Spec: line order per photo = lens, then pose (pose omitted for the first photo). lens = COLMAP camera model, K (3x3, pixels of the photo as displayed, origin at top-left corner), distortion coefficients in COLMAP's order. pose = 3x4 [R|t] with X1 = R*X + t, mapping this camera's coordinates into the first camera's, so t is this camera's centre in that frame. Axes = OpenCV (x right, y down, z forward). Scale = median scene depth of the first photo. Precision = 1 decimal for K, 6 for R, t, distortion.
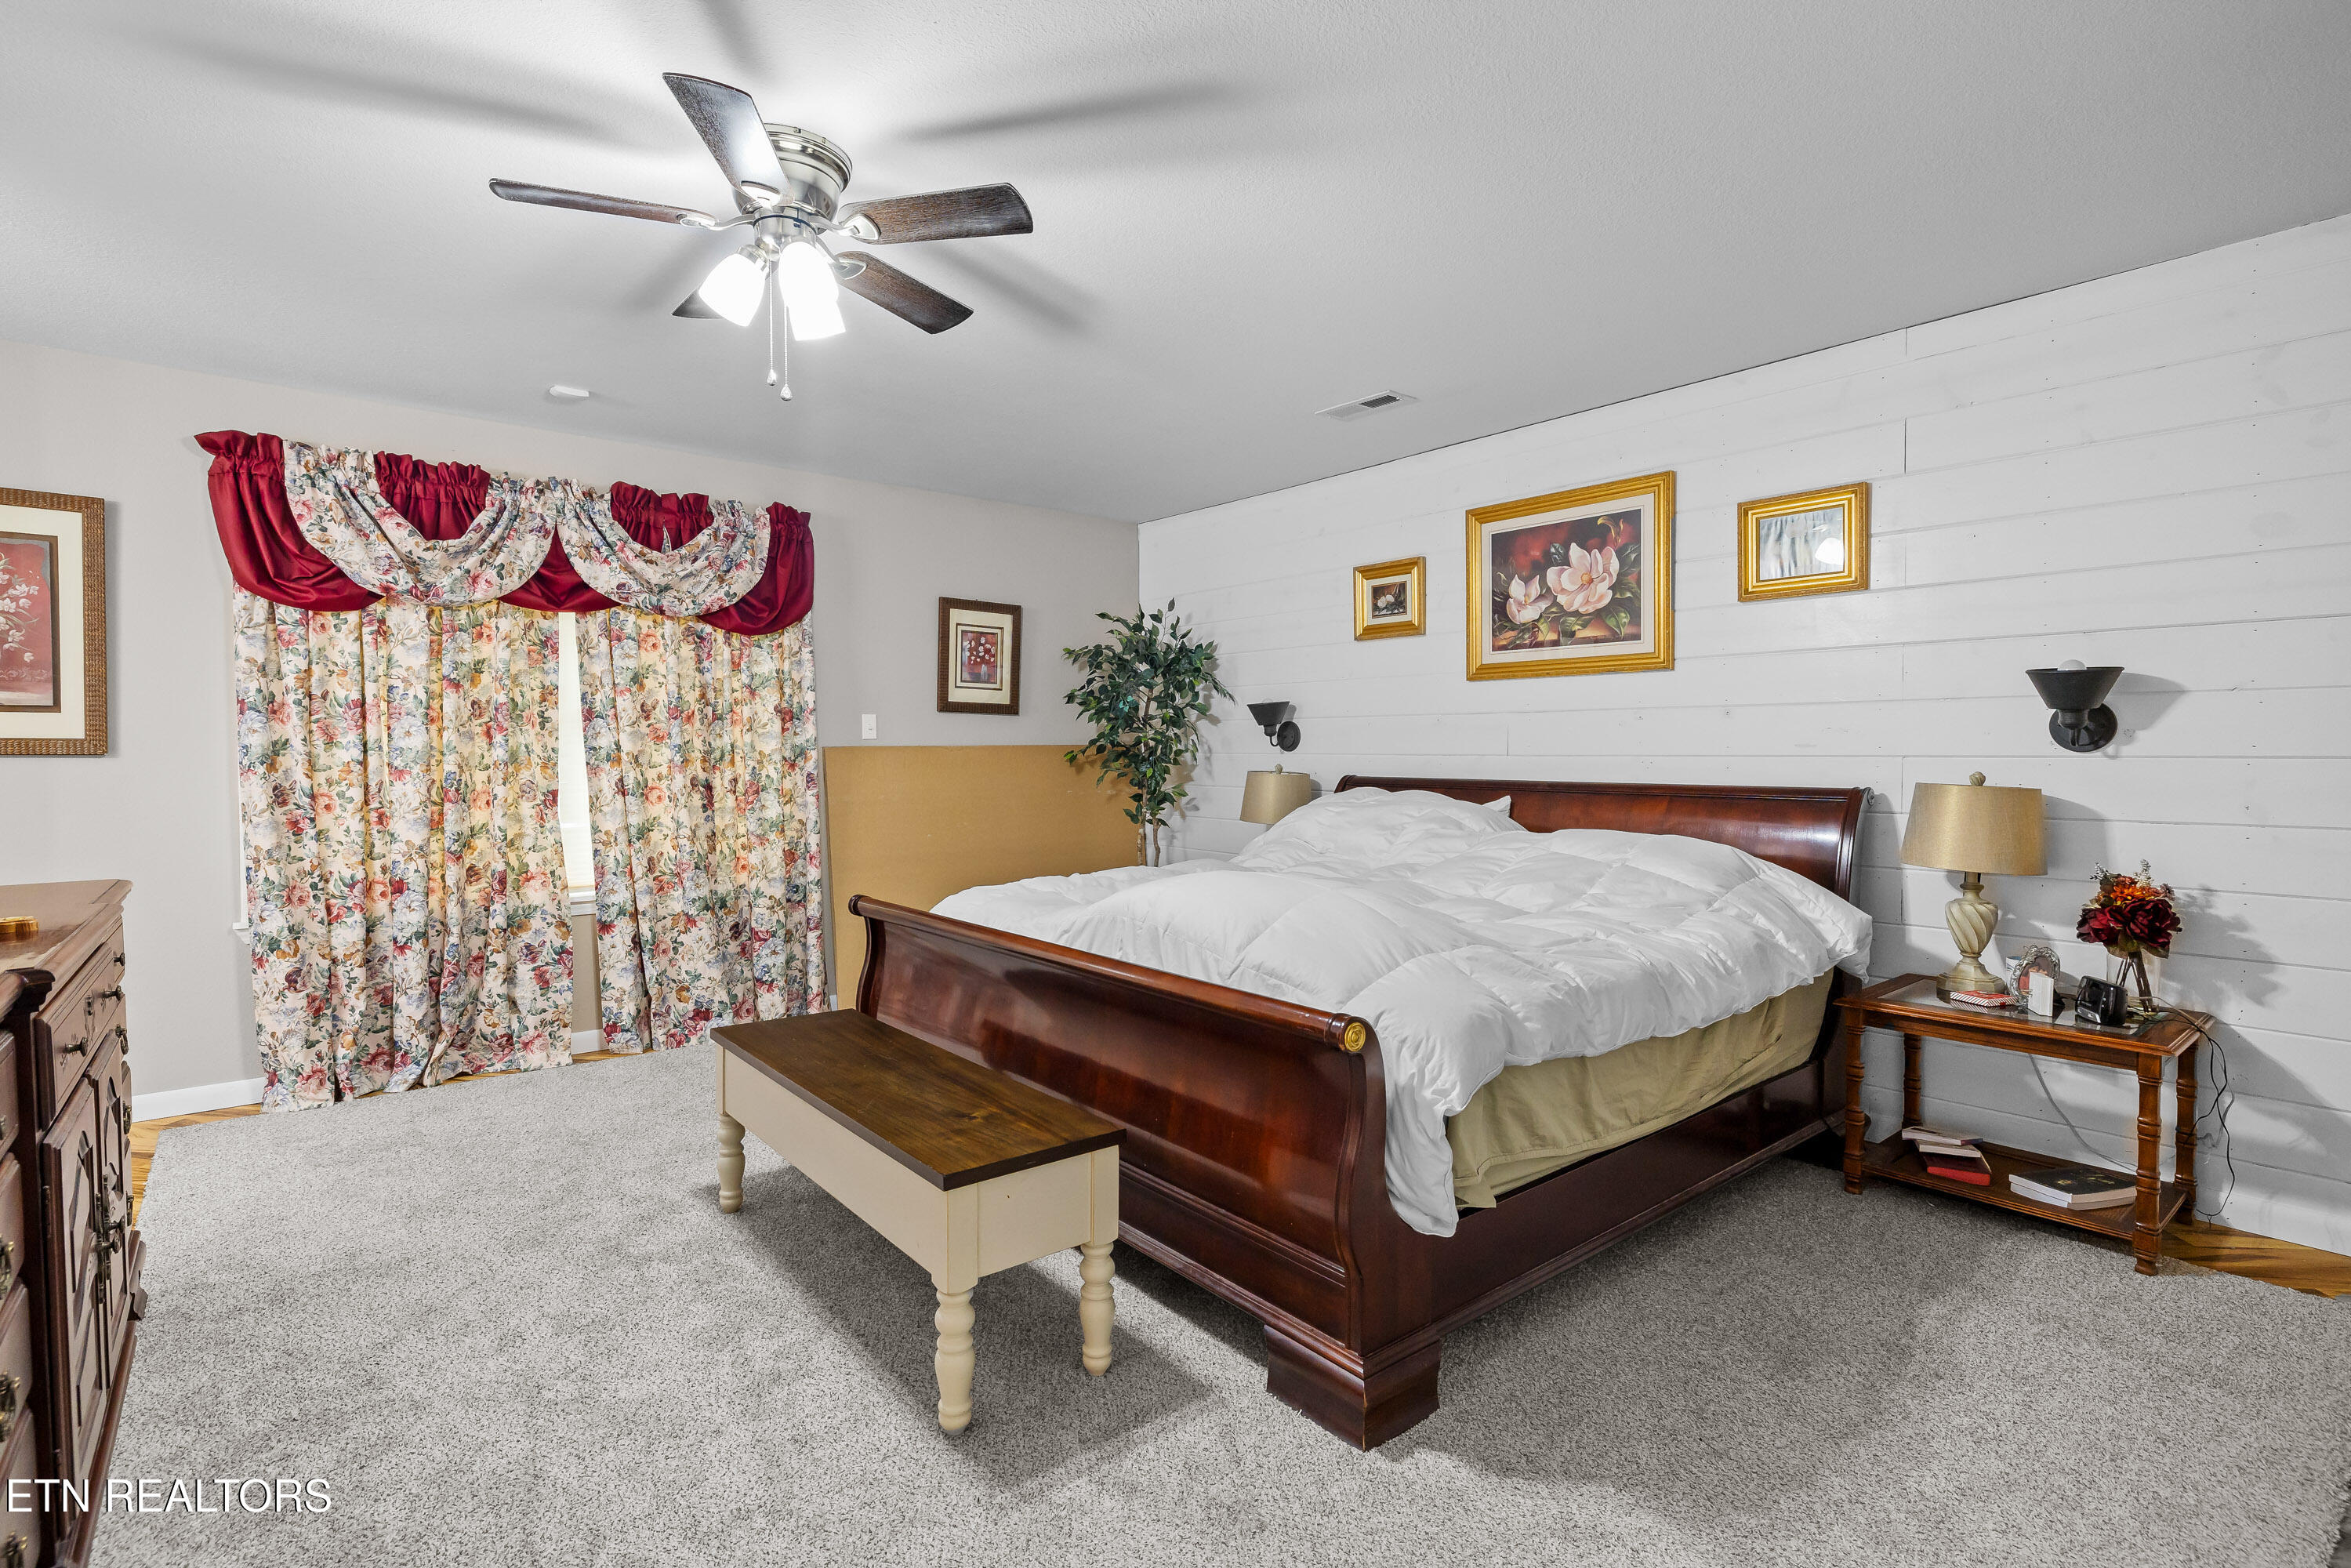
lens RADIAL K [[1119.2, 0, 1175.4], [0, 1119.2, 776.9], [0, 0, 1]] dist [0.002133, 0.000154]
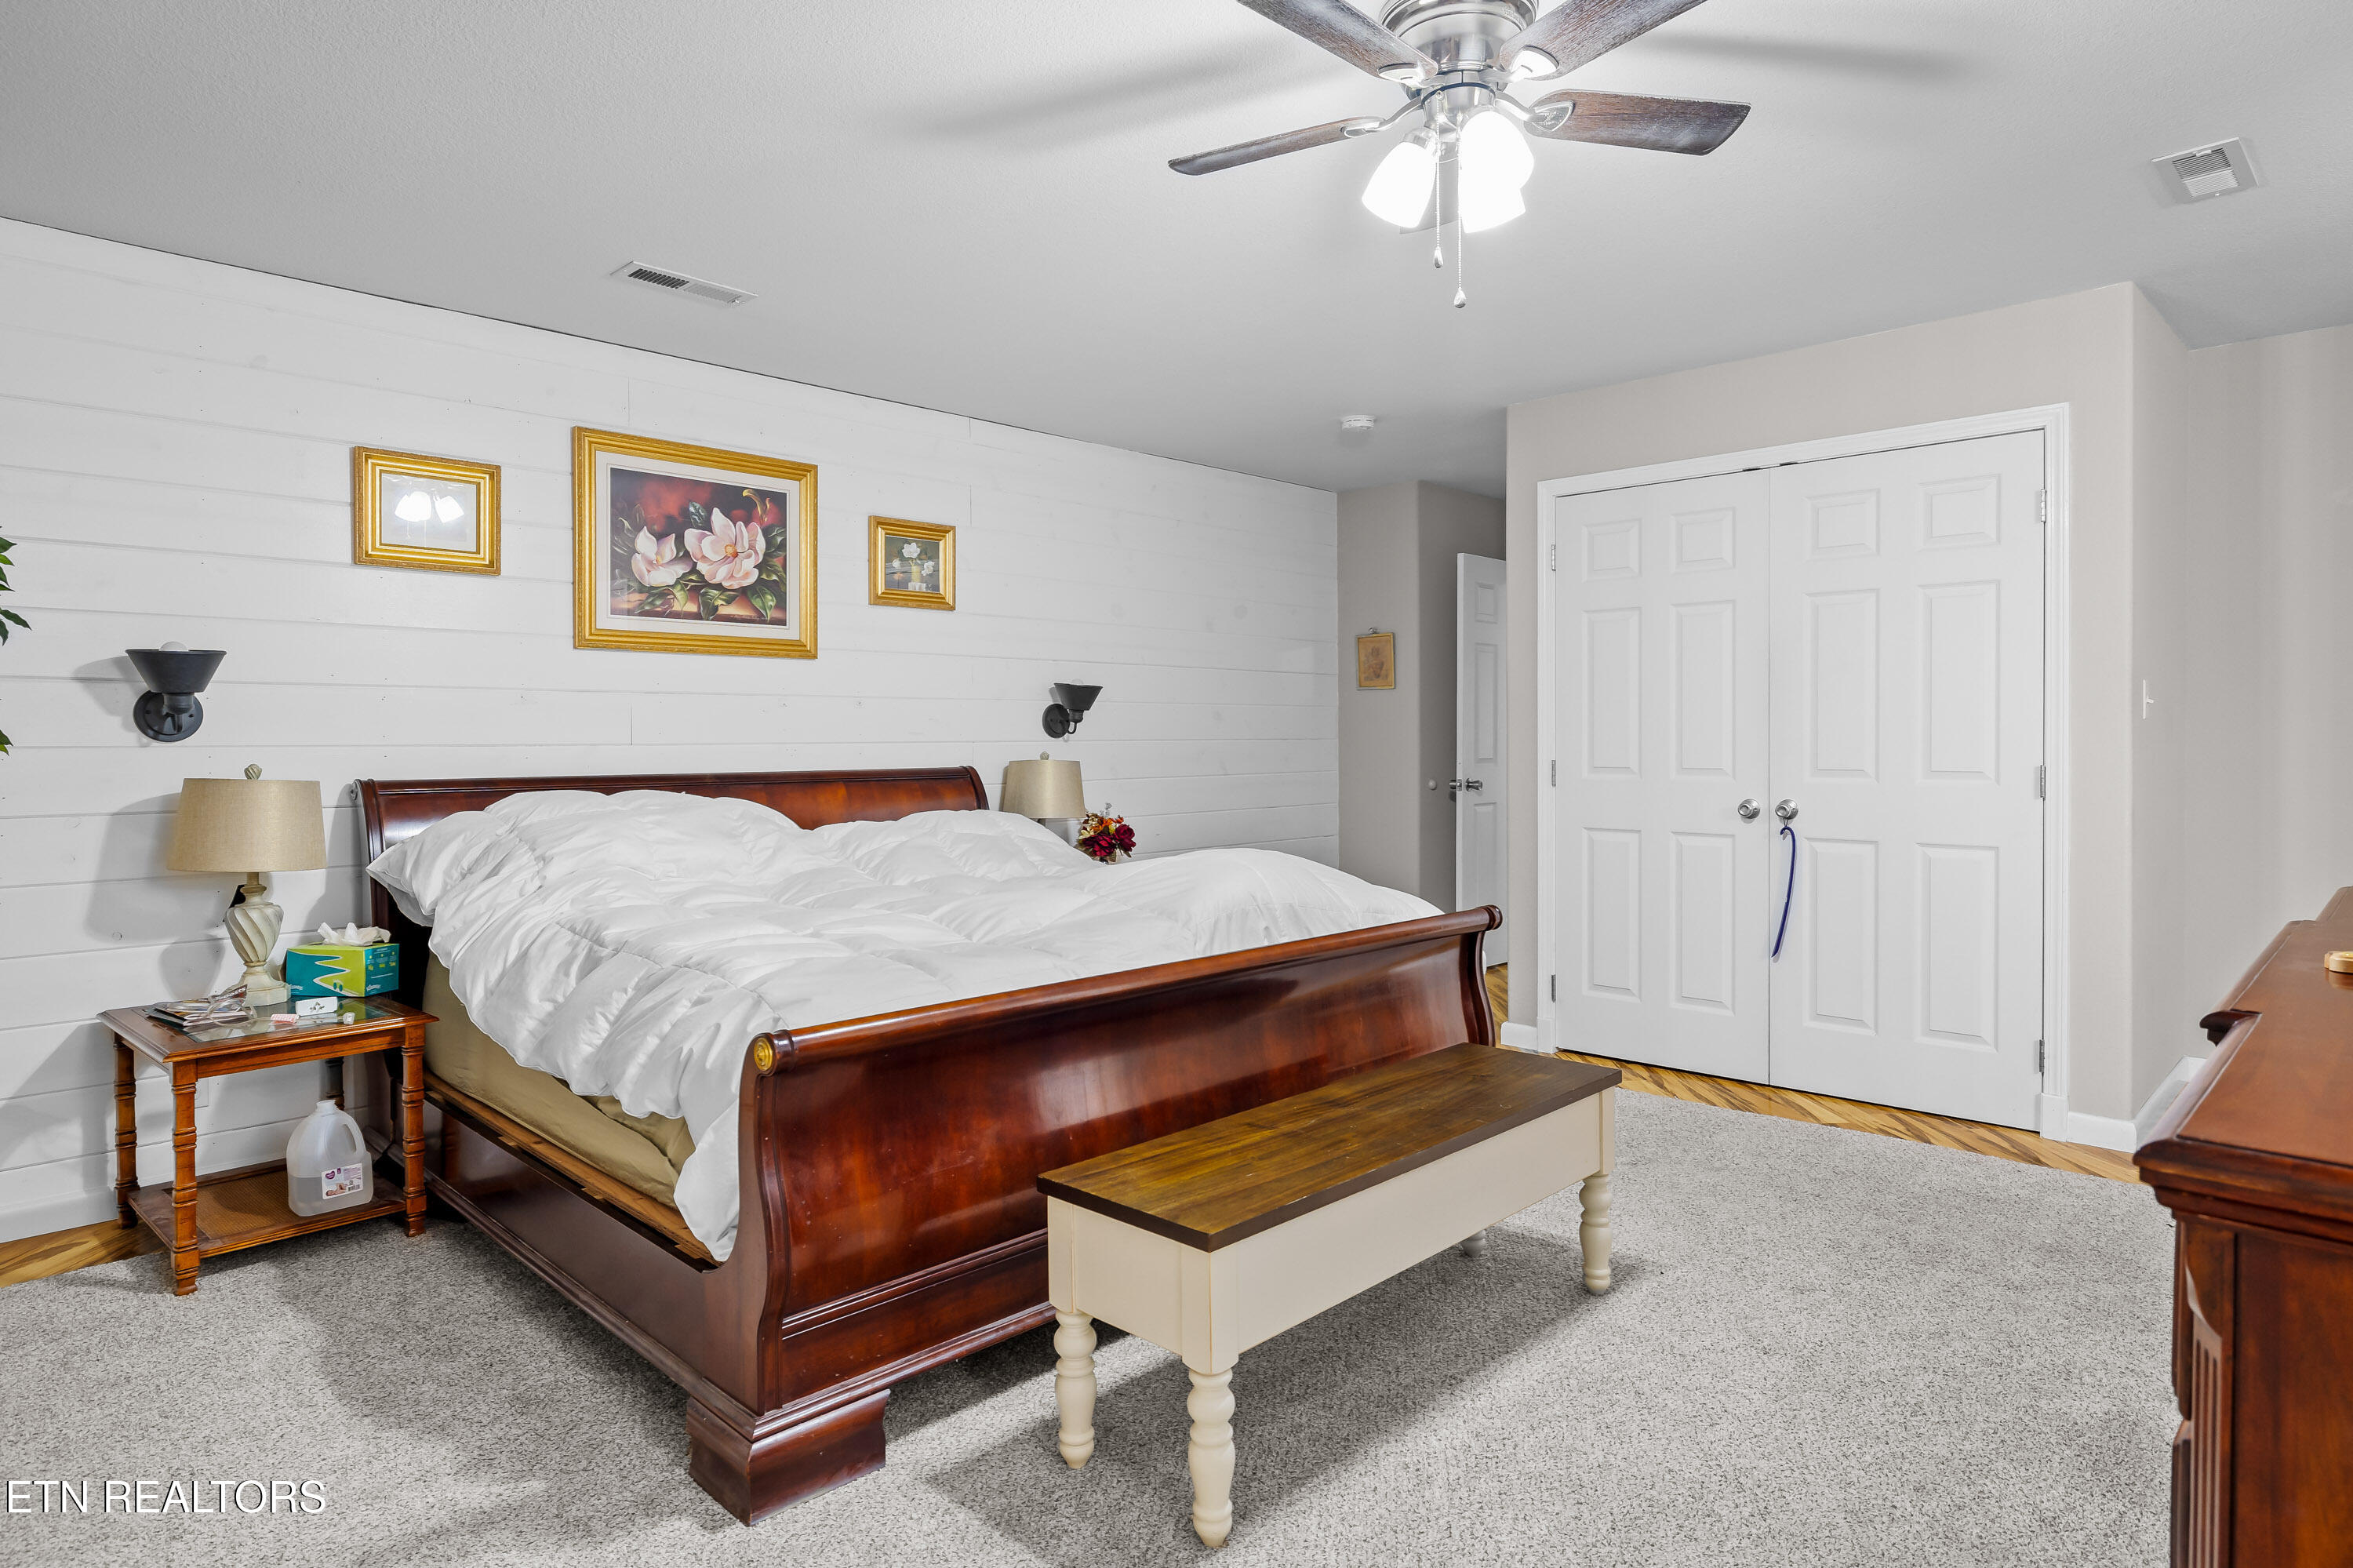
lens RADIAL K [[1292.2, 0, 1175.1], [0, 1292.2, 771.6], [0, 0, 1]] dist [-0.003969, -0.000294]
pose [[-0.099992, -0.018862, 0.994809, -0.719238], [0.035454, 0.999118, 0.022507, -0.007289], [-0.994356, 0.037521, -0.099235, 0.744509]]
